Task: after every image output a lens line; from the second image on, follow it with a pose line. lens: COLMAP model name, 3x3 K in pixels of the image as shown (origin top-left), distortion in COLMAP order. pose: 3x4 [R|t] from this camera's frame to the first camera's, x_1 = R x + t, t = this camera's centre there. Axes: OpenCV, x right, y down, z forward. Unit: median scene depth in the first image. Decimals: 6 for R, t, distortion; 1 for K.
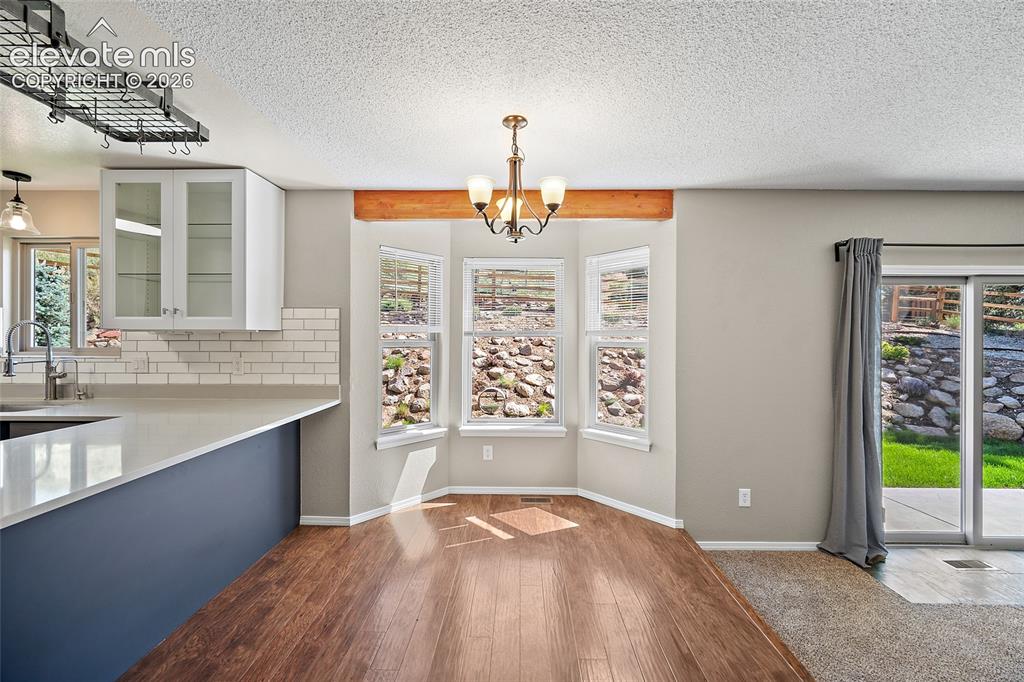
lens RADIAL K [[404.4, 0, 513.7], [0, 404.4, 337.8], [0, 0, 1]] dist [-0.003997, 0.001658]
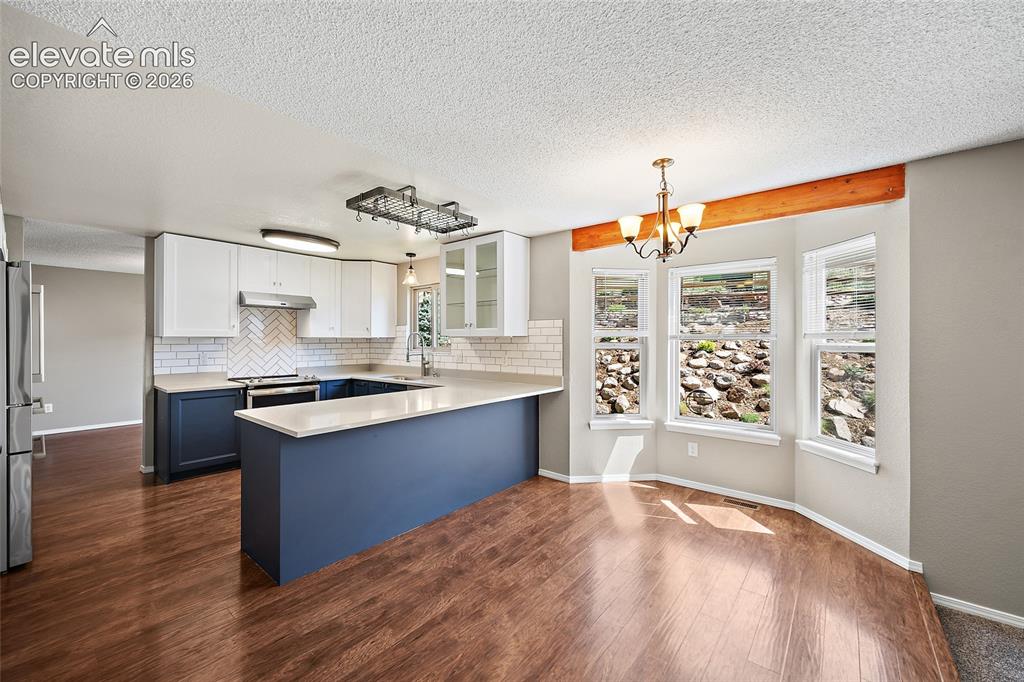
lens RADIAL K [[404.4, 0, 509.9], [0, 404.4, 340.1], [0, 0, 1]] dist [-0.003997, 0.001658]
pose [[0.778739, -0.003156, -0.627340, 0.275874], [0.001326, 0.999993, -0.003385, 0.000479], [0.627346, 0.001804, 0.778738, -0.156542]]
